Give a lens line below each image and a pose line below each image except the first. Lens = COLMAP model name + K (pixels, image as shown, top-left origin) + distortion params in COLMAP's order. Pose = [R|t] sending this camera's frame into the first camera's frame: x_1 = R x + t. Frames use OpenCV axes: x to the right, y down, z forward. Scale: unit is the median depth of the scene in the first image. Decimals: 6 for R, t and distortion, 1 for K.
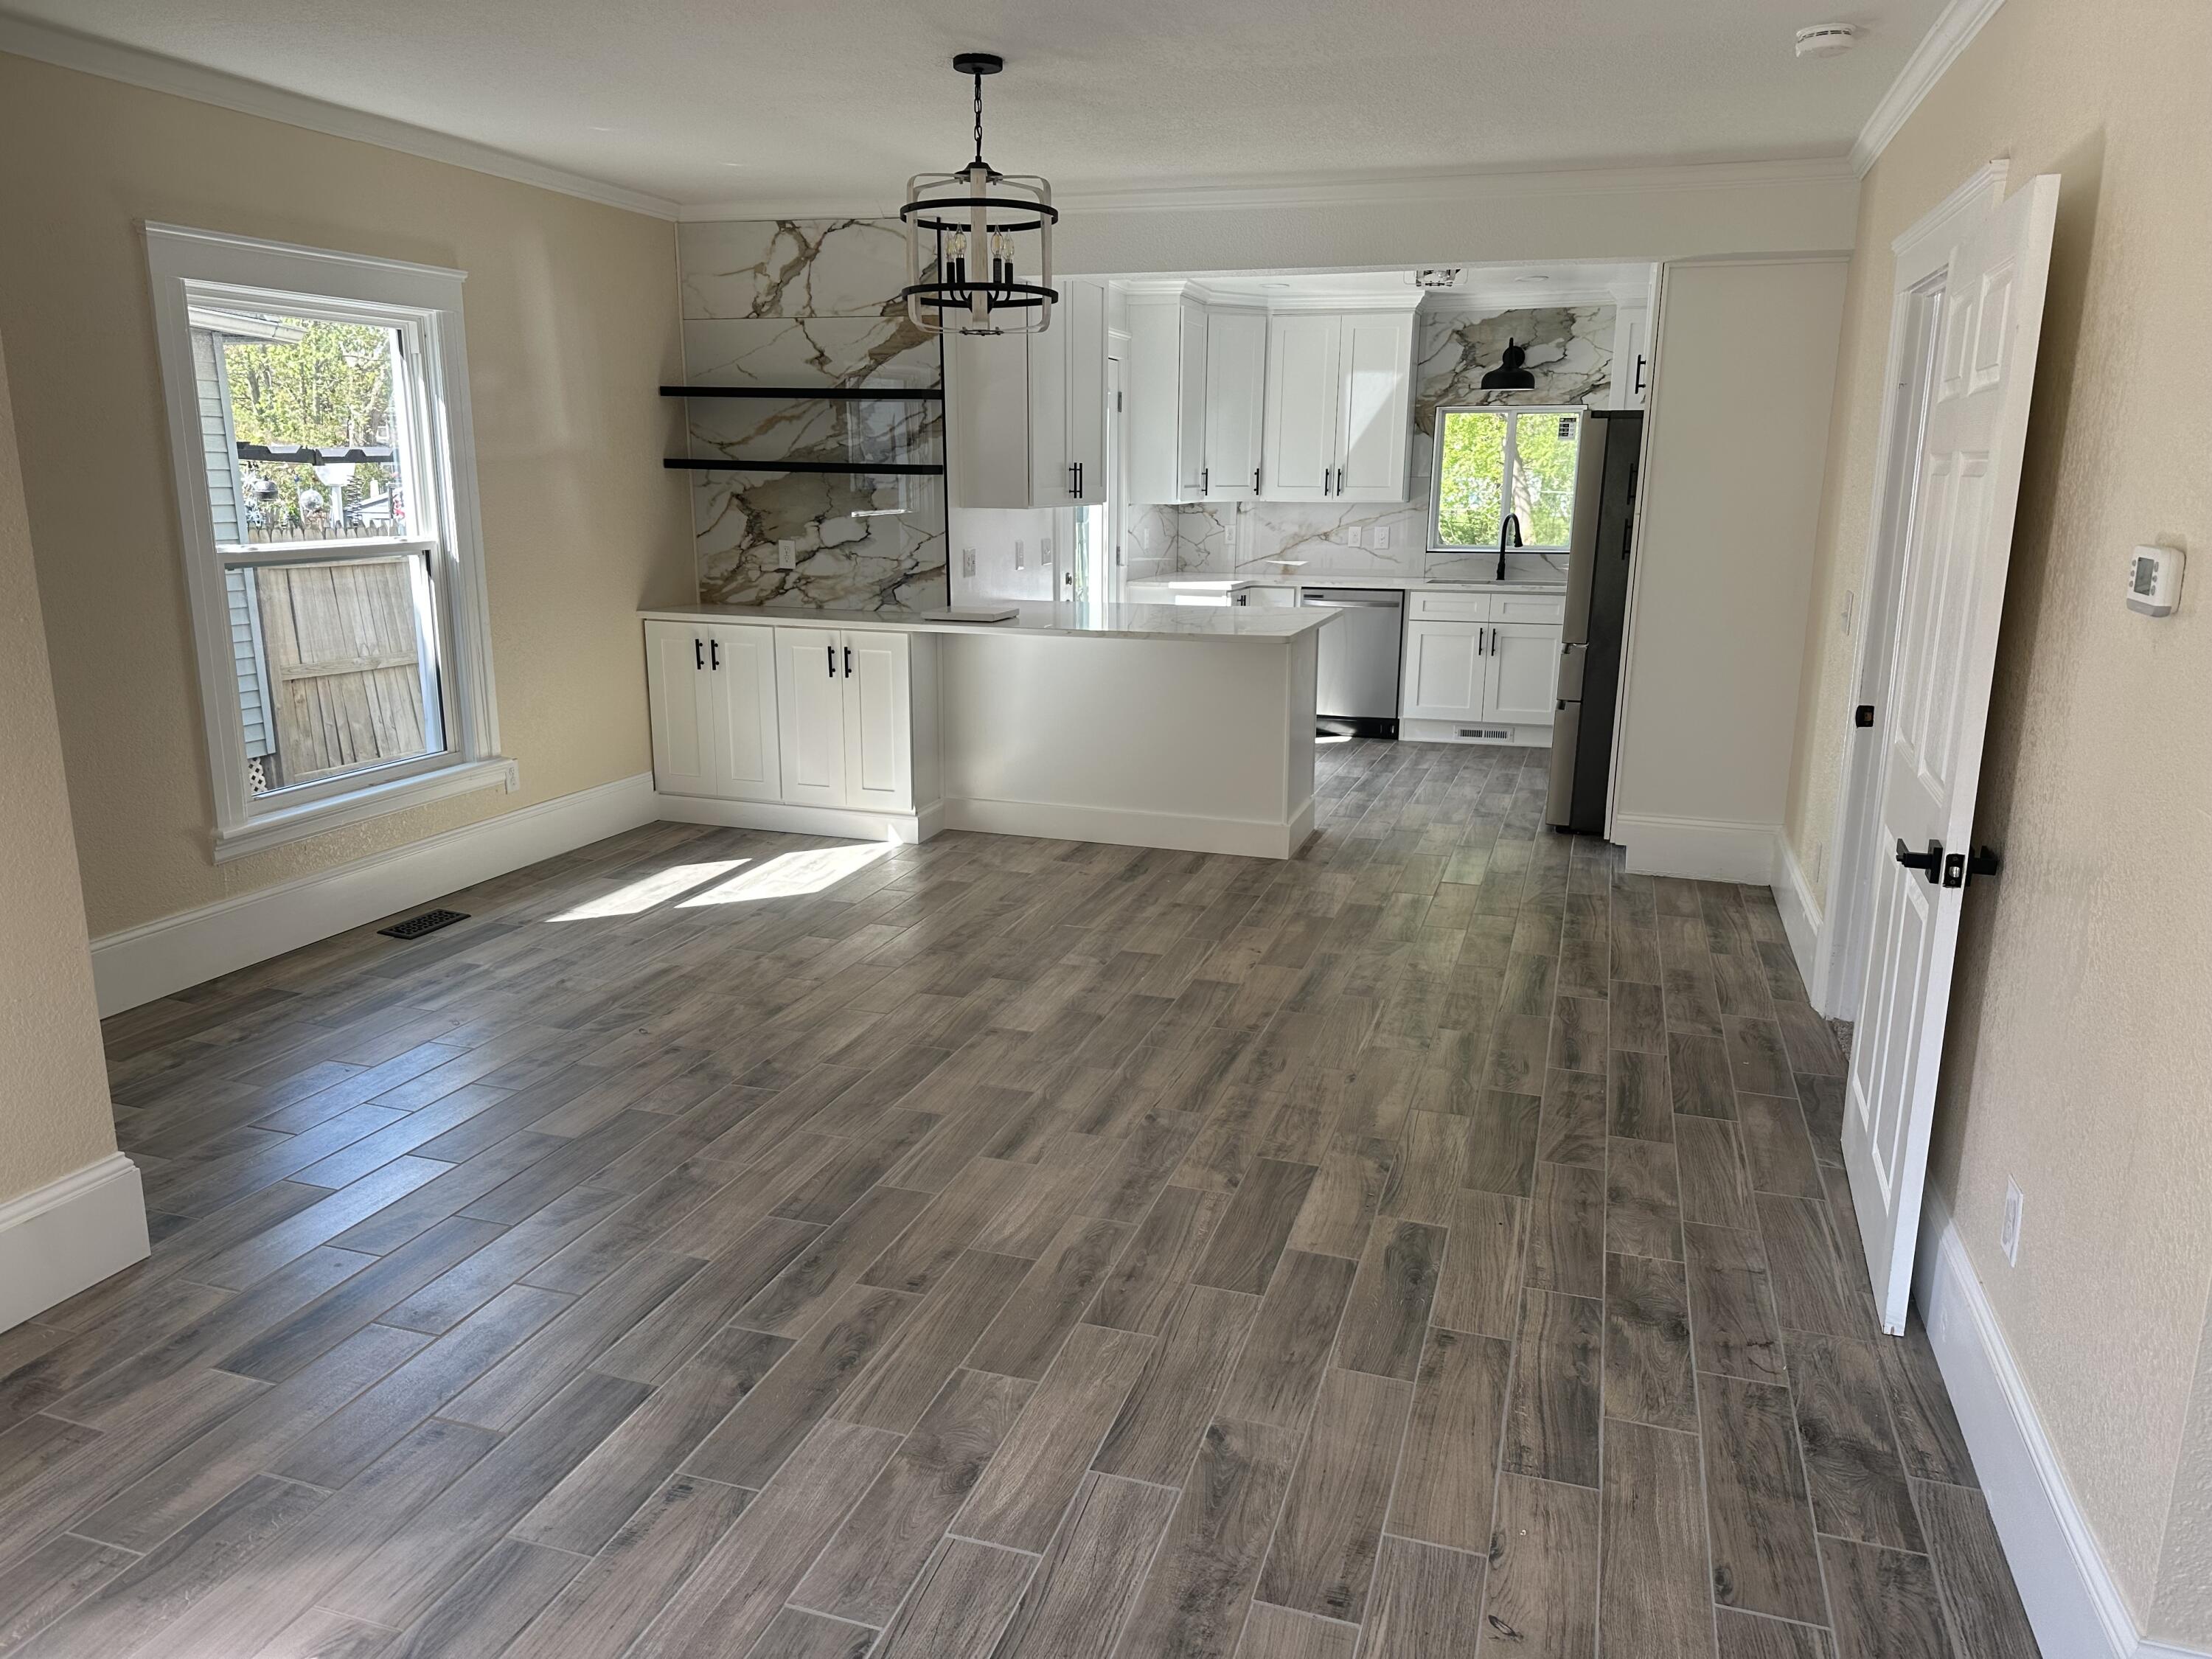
lens RADIAL K [[1554.4, 0, 1116.1], [0, 1554.4, 826.4], [0, 0, 1]] dist [0.094491, -0.004327]
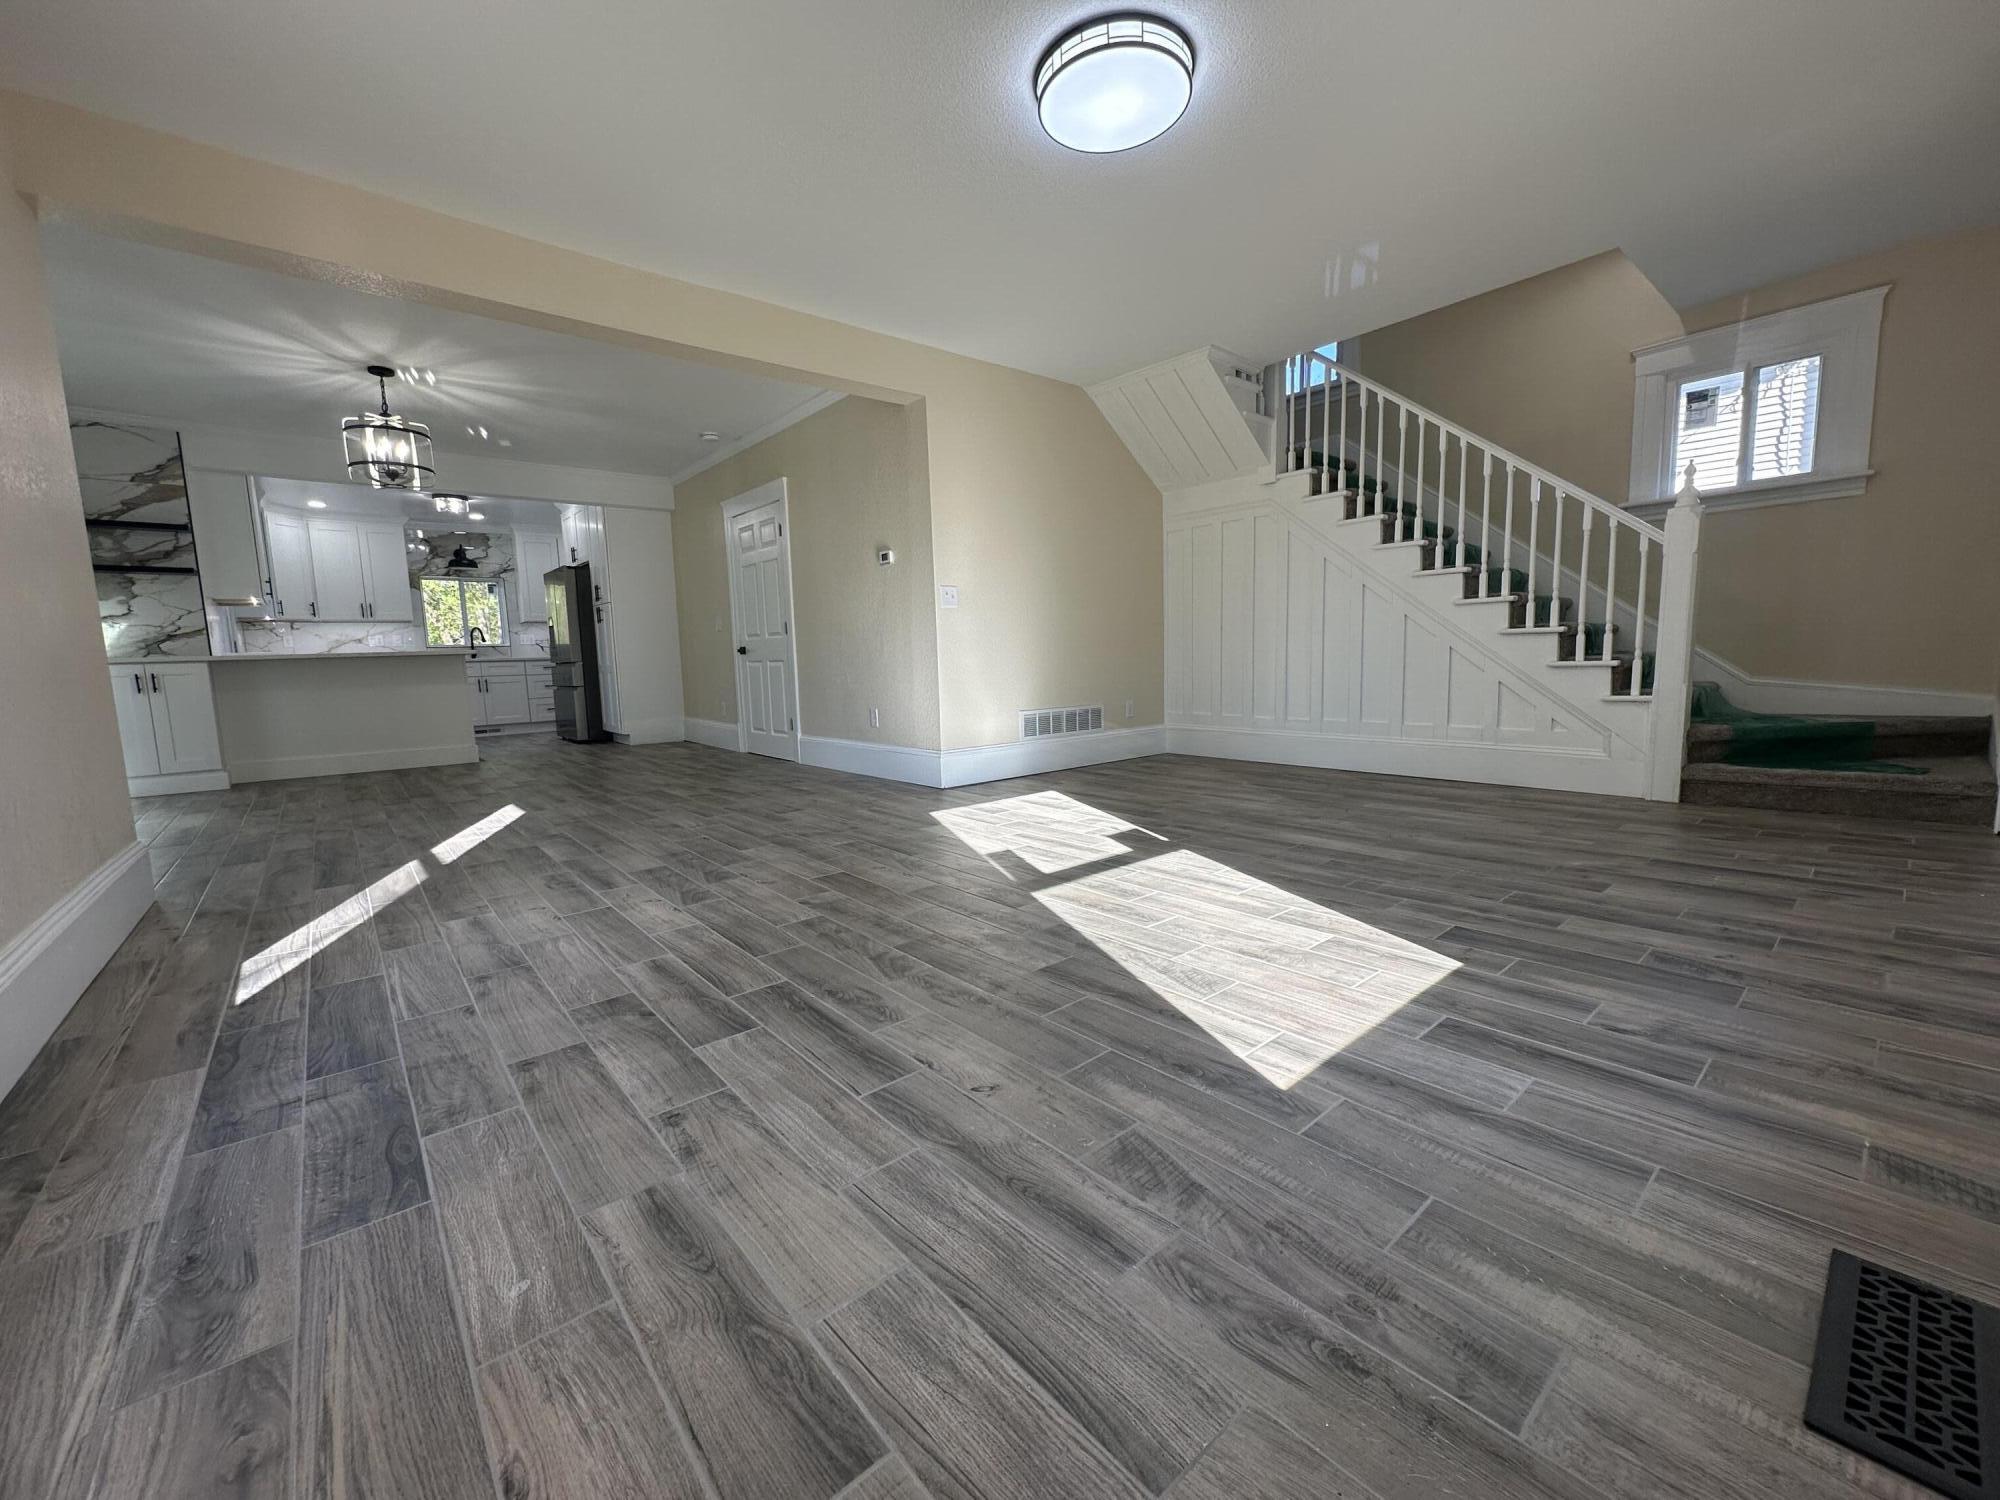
lens RADIAL K [[796.4, 0, 1007.0], [0, 796.4, 749.9], [0, 0, 1]] dist [-0.004457, 0.001186]
pose [[0.523542, -0.126399, 0.842572, -0.396444], [0.221595, 0.975101, 0.008590, 0.146200], [-0.822678, 0.182213, 0.538515, -0.156309]]
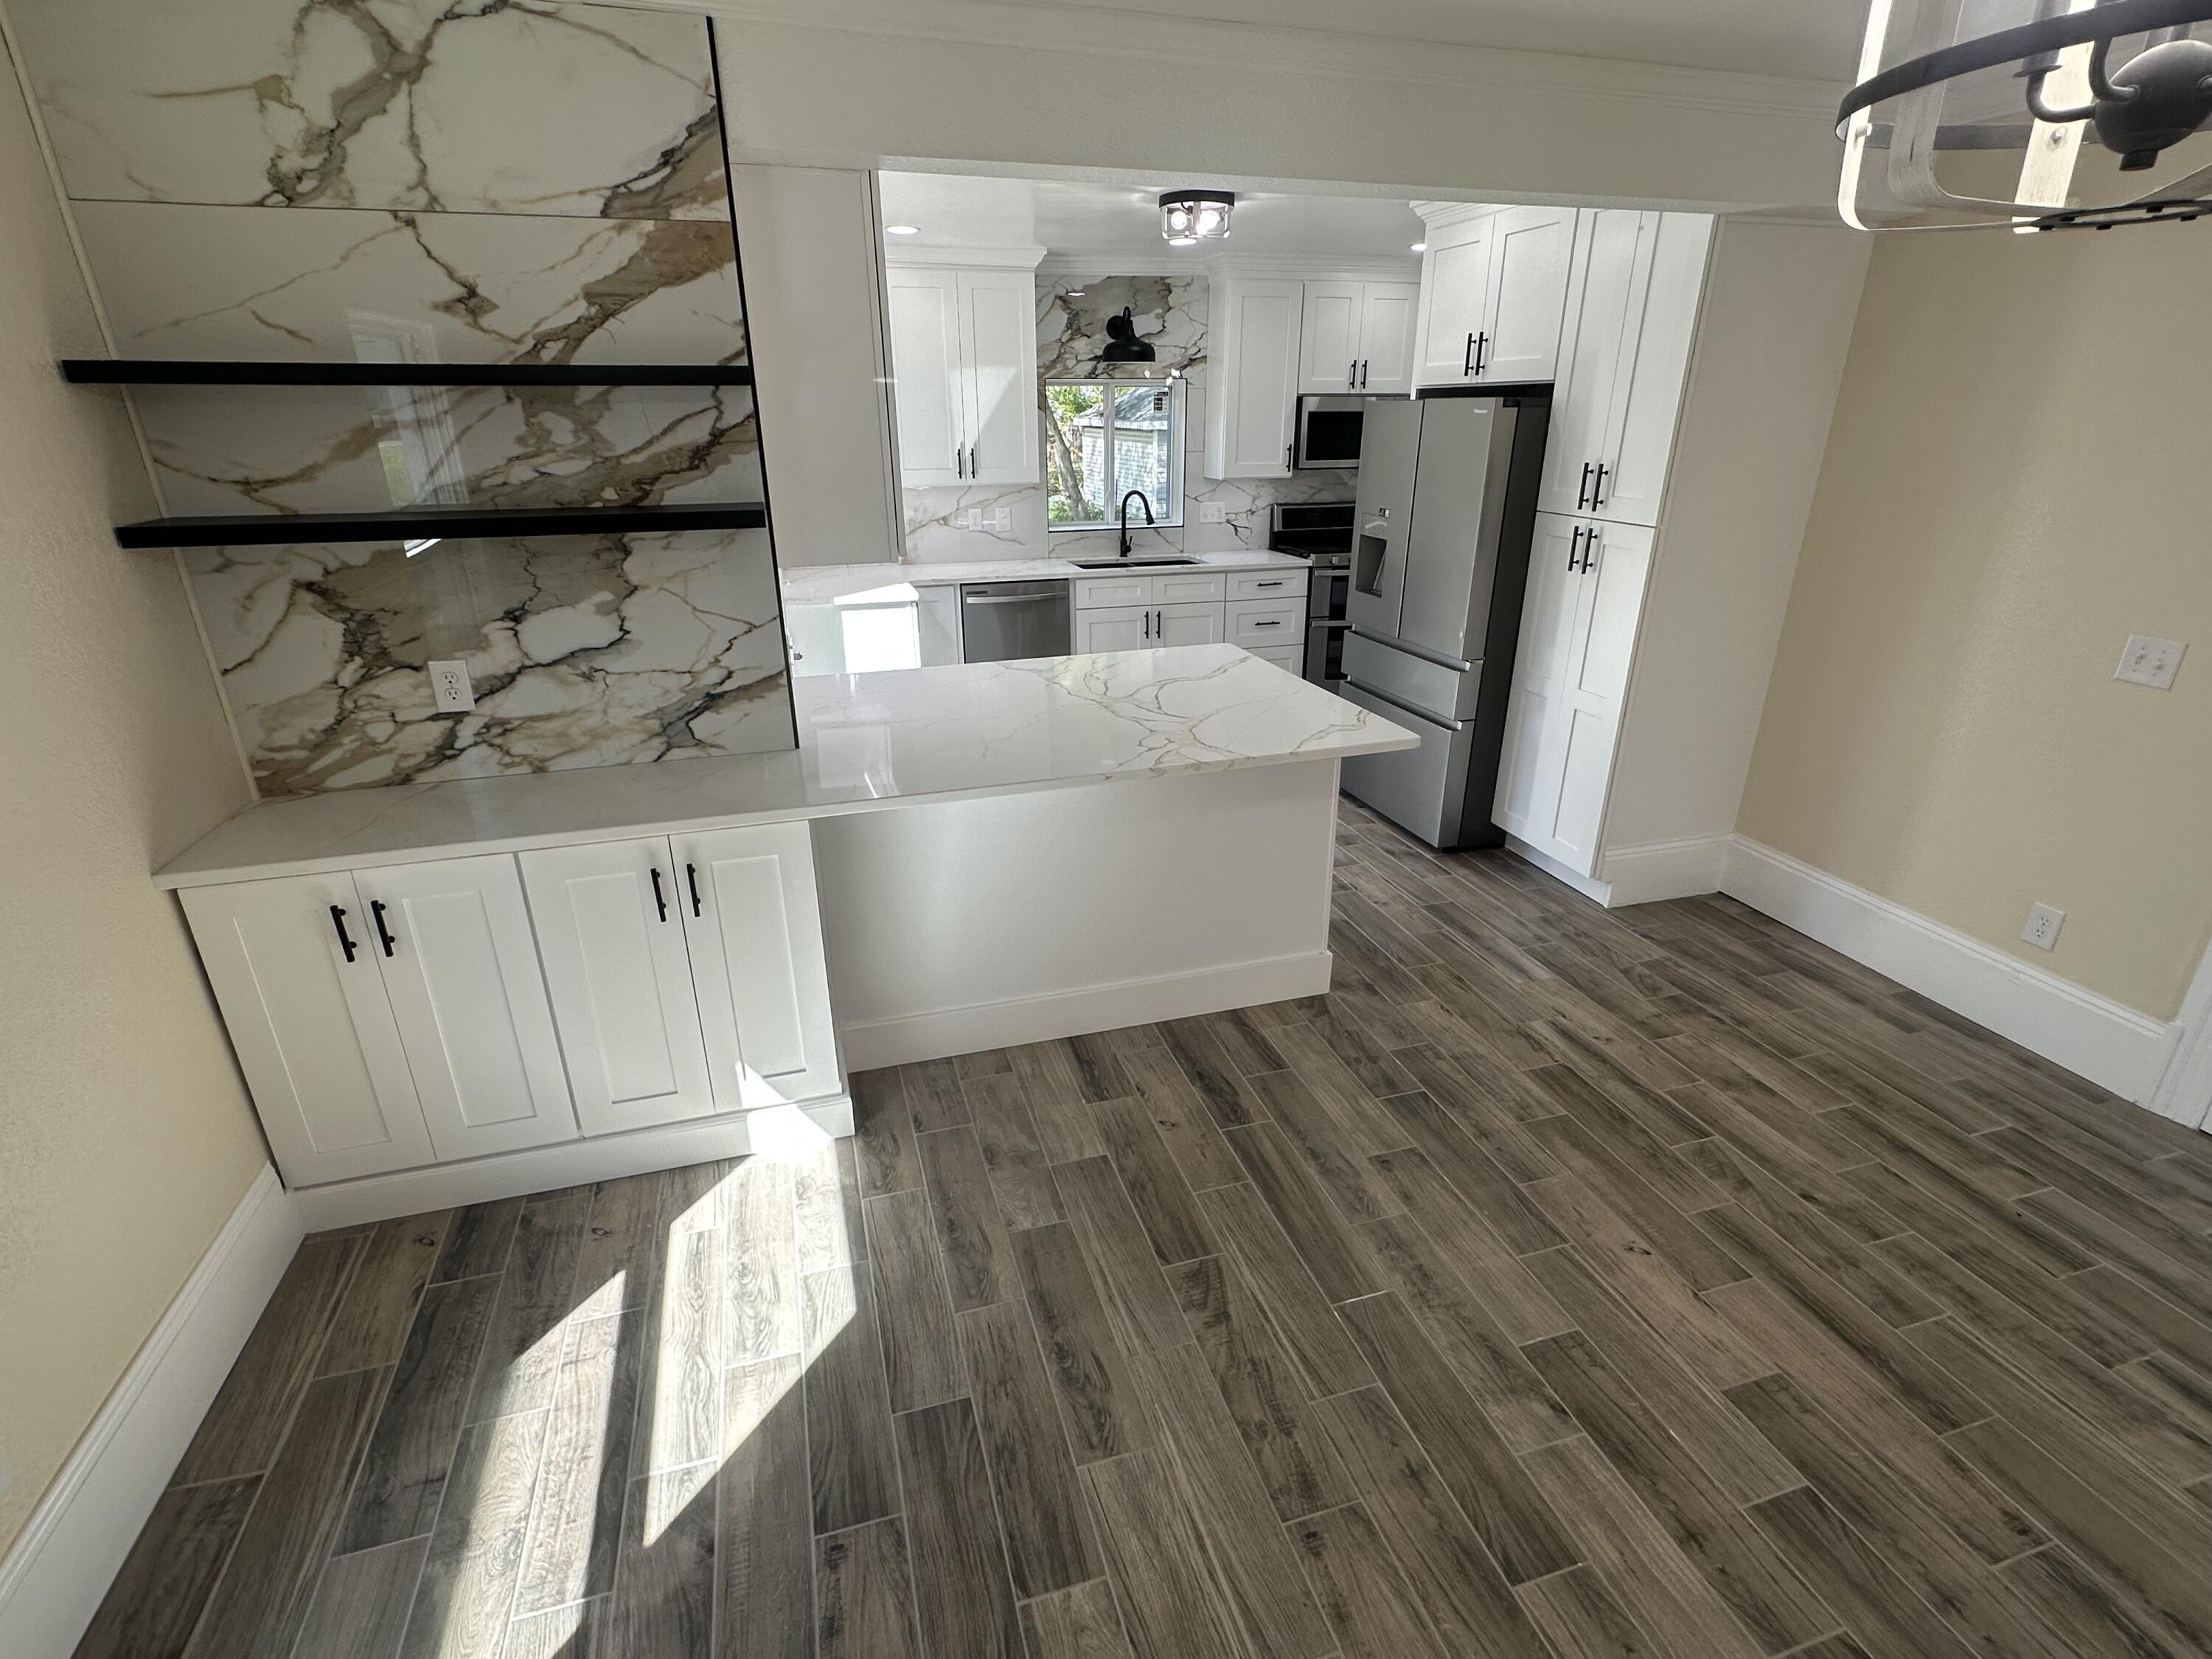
lens RADIAL K [[1063.4, 0, 1103.8], [0, 1063.4, 833.4], [0, 0, 1]] dist [-0.003664, 0.002570]
pose [[0.824576, -0.224287, 0.519394, -0.233443], [0.140113, 0.970419, 0.196611, -0.170365], [-0.548127, -0.089346, 0.831609, 0.590024]]
